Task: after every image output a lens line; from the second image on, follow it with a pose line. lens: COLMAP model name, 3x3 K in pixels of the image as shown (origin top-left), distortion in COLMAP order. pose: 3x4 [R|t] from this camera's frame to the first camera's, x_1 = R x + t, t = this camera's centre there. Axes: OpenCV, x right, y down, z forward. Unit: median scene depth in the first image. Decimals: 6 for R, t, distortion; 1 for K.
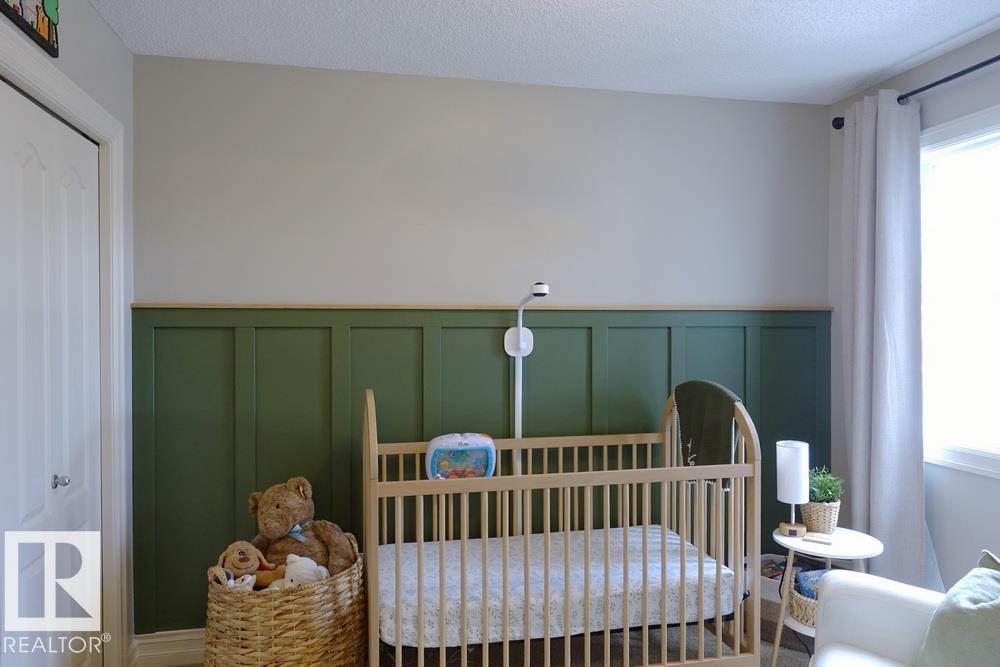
lens RADIAL K [[675.2, 0, 500.0], [0, 675.2, 333.5], [0, 0, 1]] dist [-0.002507, -0.022843]
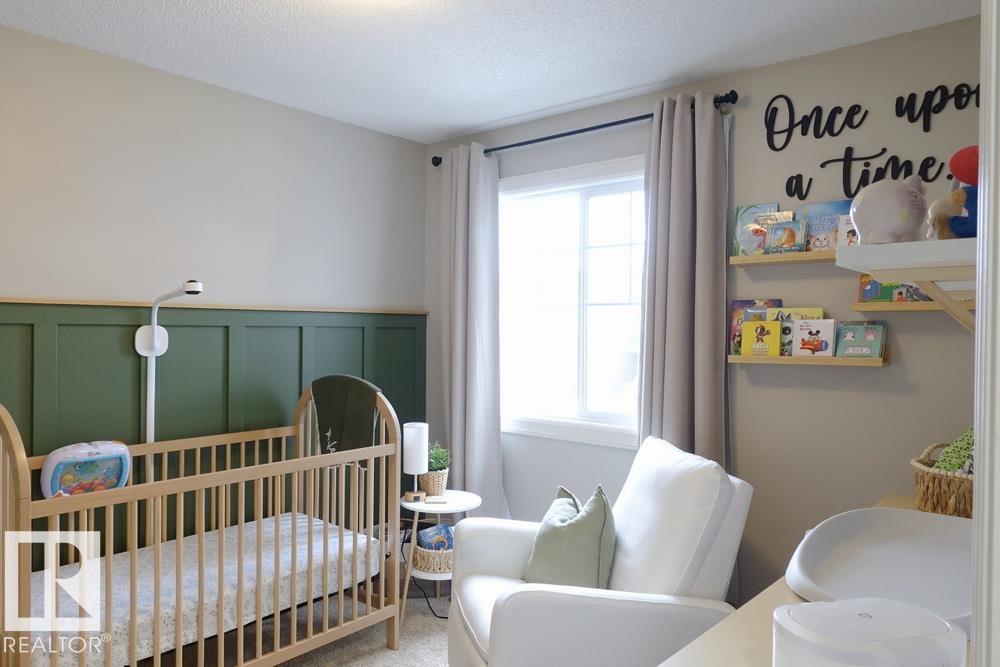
lens RADIAL K [[688.8, 0, 469.3], [0, 688.8, 330.1], [0, 0, 1]] dist [-0.000237, -0.001494]
pose [[0.803149, 0.007284, 0.595734, -0.214450], [-0.004869, 0.999972, -0.005662, 0.000797], [-0.595759, 0.001647, 0.803162, -0.044154]]
